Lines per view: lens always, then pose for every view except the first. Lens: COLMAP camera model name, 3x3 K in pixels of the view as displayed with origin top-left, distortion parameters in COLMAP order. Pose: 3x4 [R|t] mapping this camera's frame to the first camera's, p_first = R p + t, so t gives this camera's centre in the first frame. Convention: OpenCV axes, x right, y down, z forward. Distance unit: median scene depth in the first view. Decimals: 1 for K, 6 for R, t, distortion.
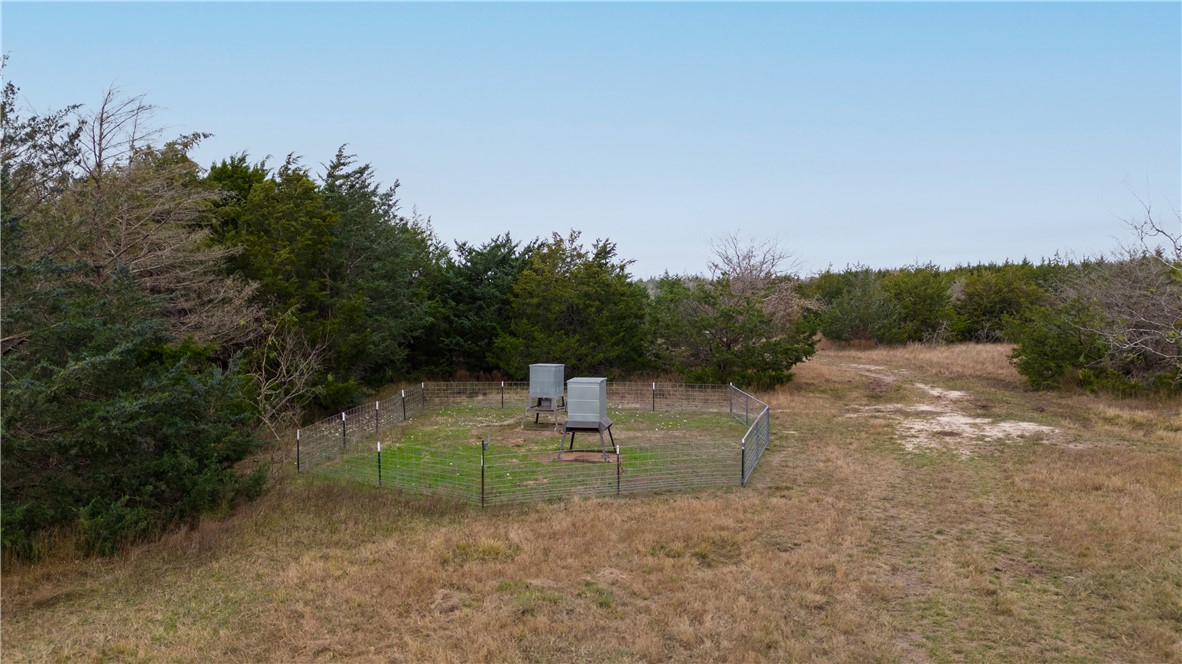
lens RADIAL K [[823.6, 0, 589.2], [0, 823.6, 330.6], [0, 0, 1]] dist [0.058193, -0.050127]
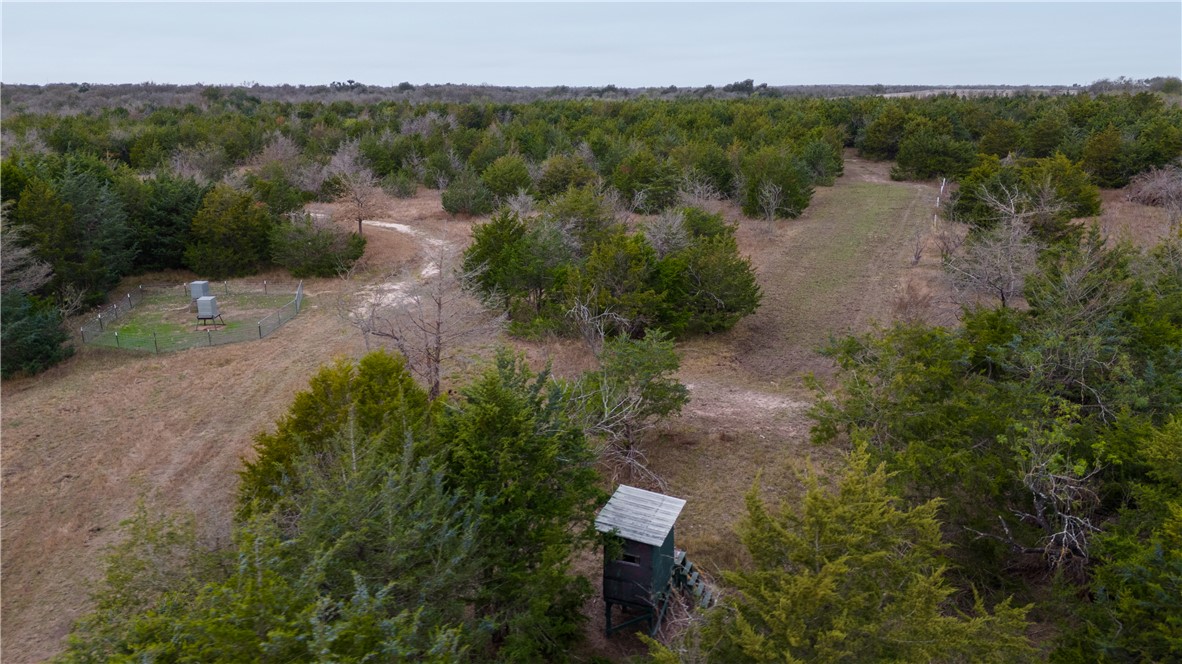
lens RADIAL K [[823.6, 0, 593.0], [0, 823.6, 331.3], [0, 0, 1]] dist [0.058193, -0.050127]
pose [[0.968024, -0.066943, 0.241762, 0.712164], [0.005061, 0.968752, 0.247980, -0.639362], [-0.250807, -0.238827, 0.938114, -2.340681]]
